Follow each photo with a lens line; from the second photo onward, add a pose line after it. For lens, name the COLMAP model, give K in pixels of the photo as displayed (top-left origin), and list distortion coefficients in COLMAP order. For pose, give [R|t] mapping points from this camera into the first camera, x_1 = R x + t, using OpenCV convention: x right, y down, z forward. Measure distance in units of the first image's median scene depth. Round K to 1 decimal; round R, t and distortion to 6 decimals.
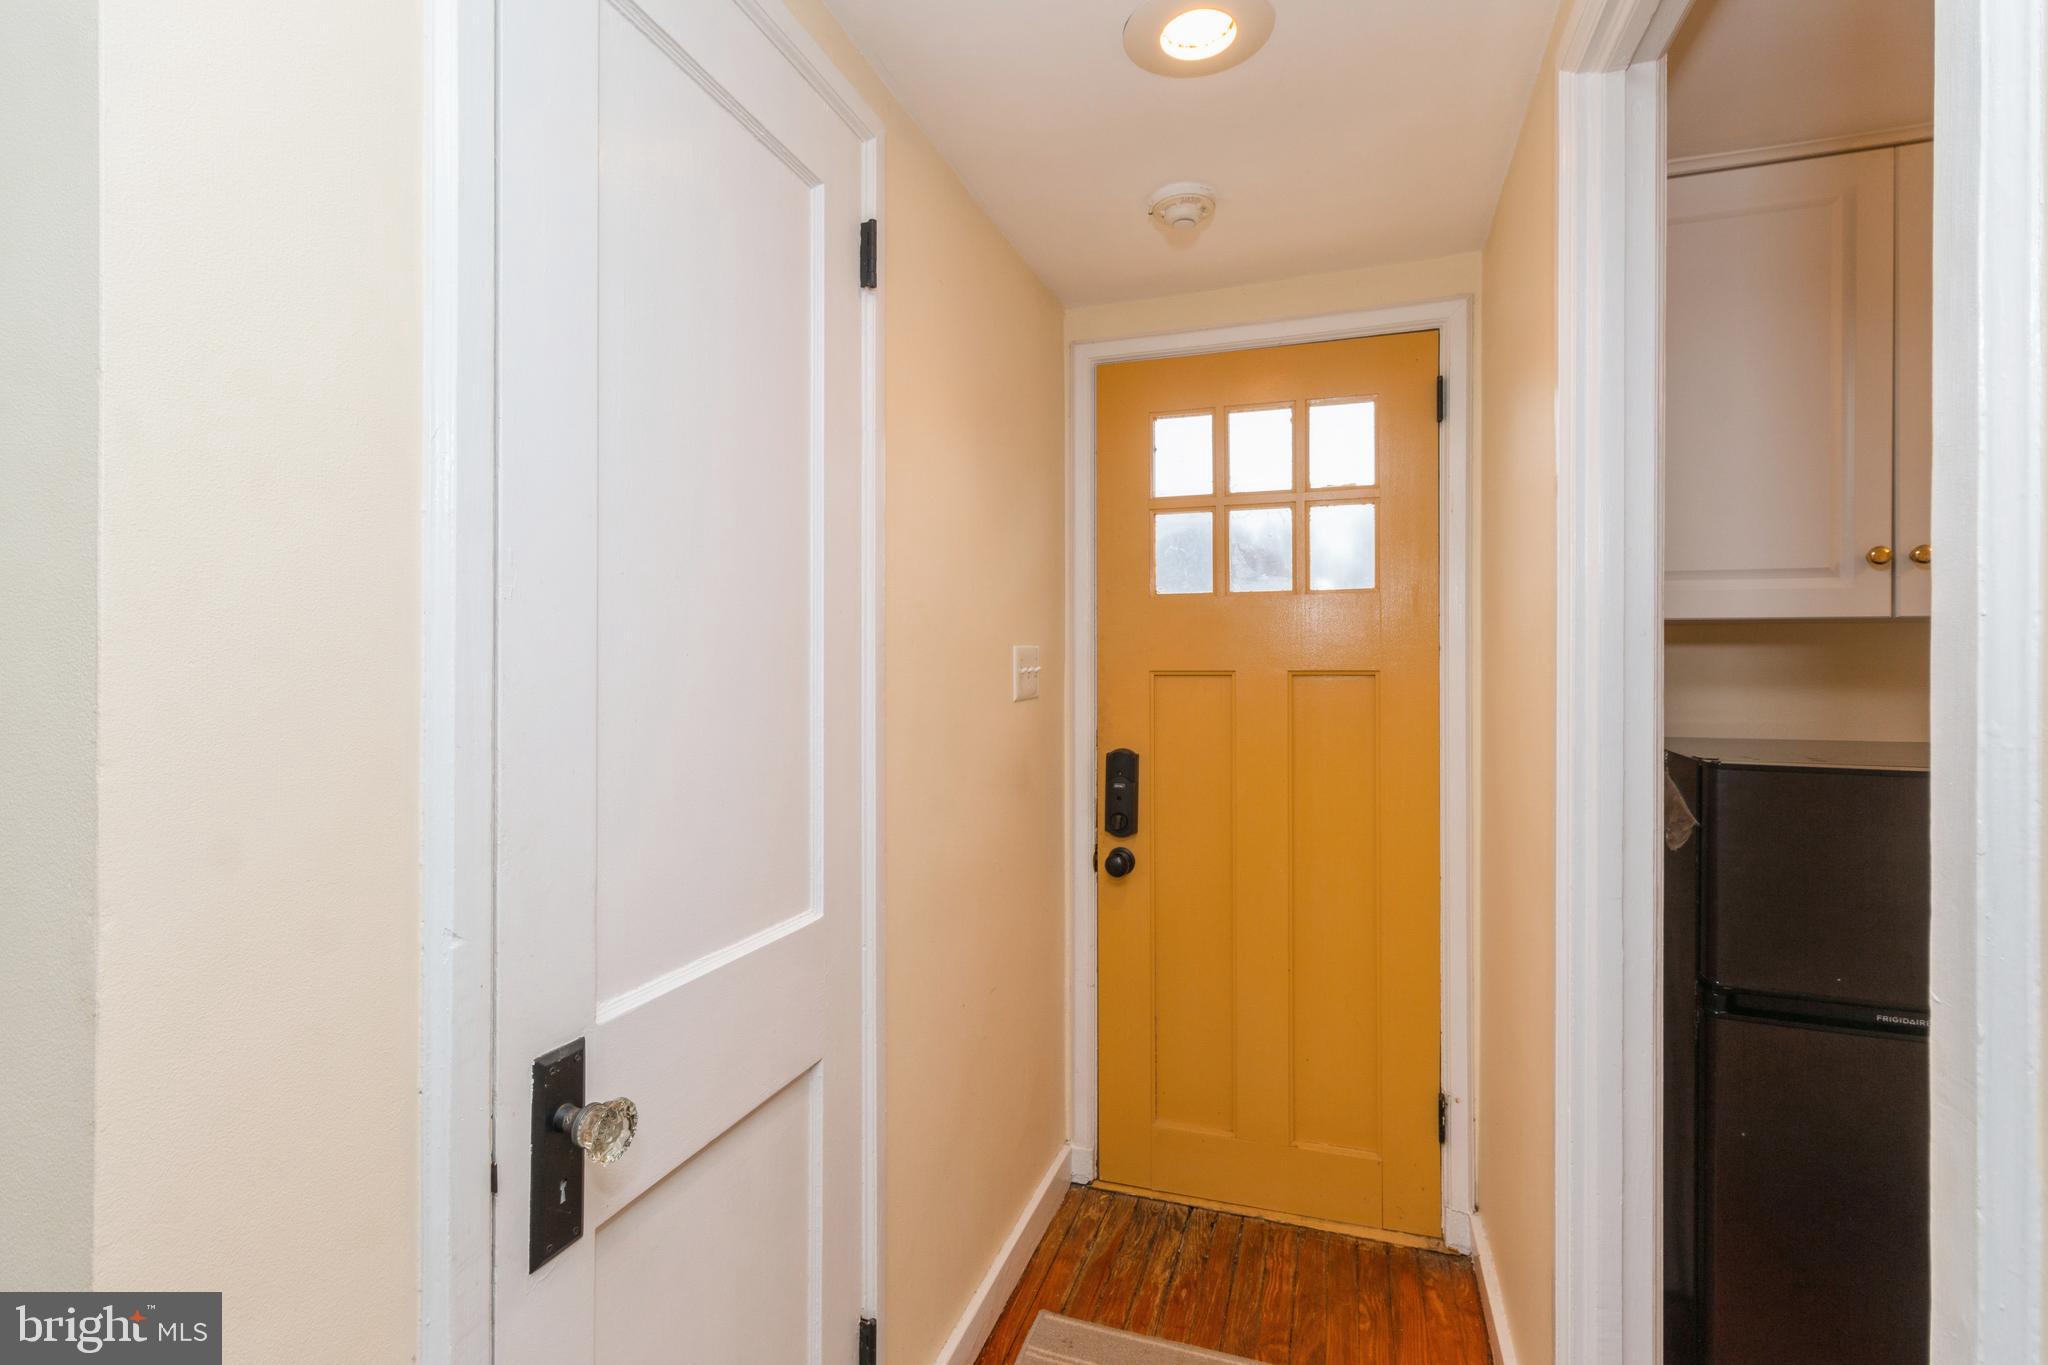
lens RADIAL K [[945.3, 0, 1013.0], [0, 945.3, 654.6], [0, 0, 1]] dist [0.001676, 0.000079]
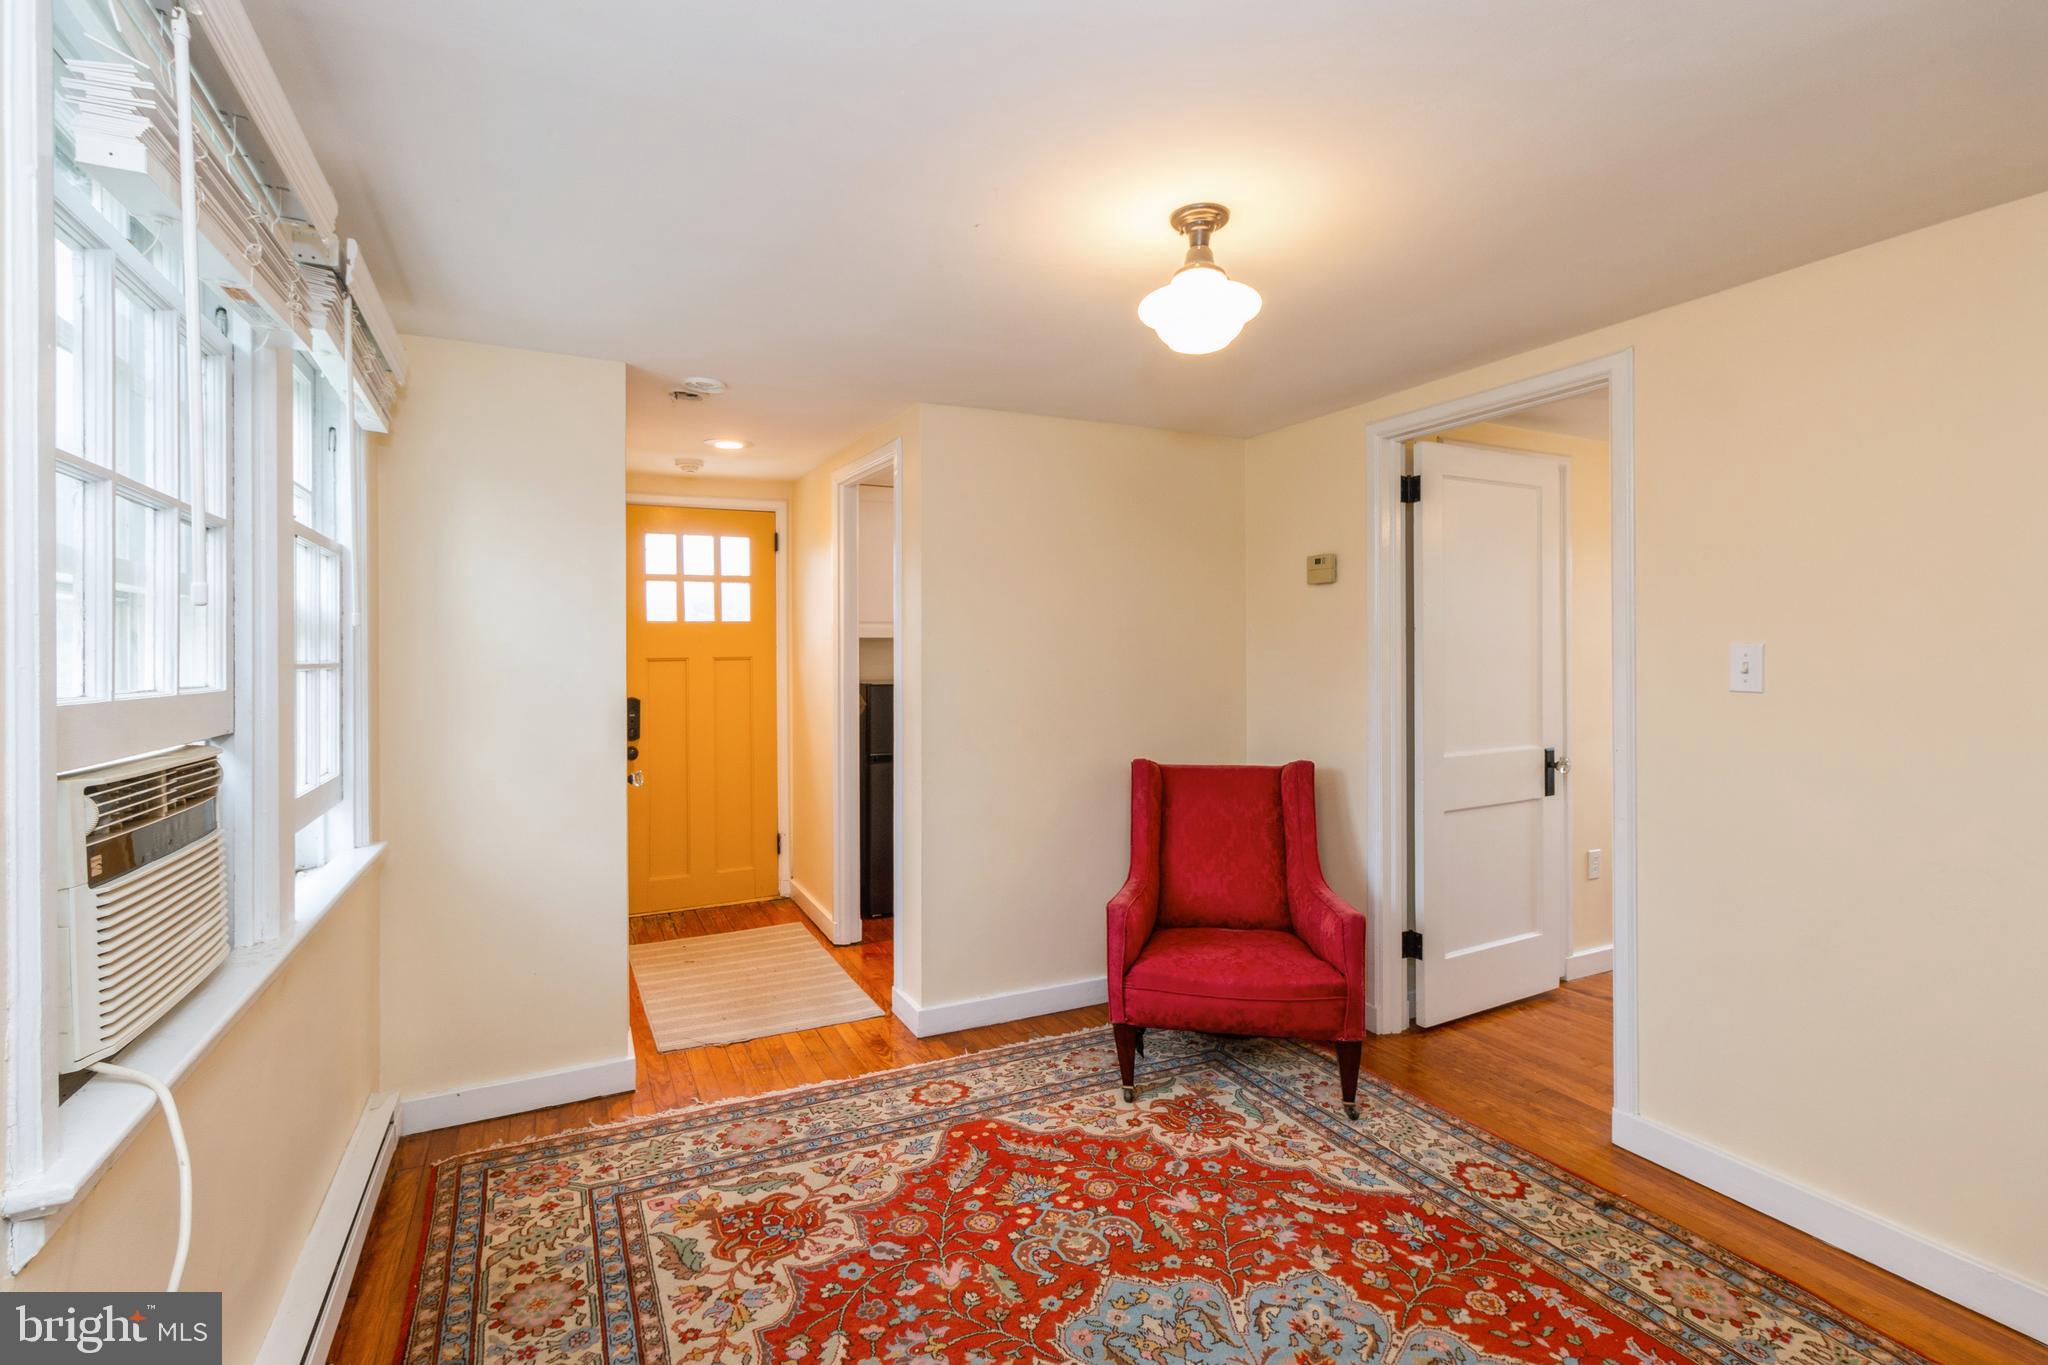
lens RADIAL K [[945.3, 0, 1013.0], [0, 945.3, 654.6], [0, 0, 1]] dist [0.001676, 0.000079]
pose [[0.705109, -0.009929, 0.709030, -0.775345], [0.004420, 0.999944, 0.009607, -0.007677], [-0.709085, -0.003640, 0.705113, -1.044424]]
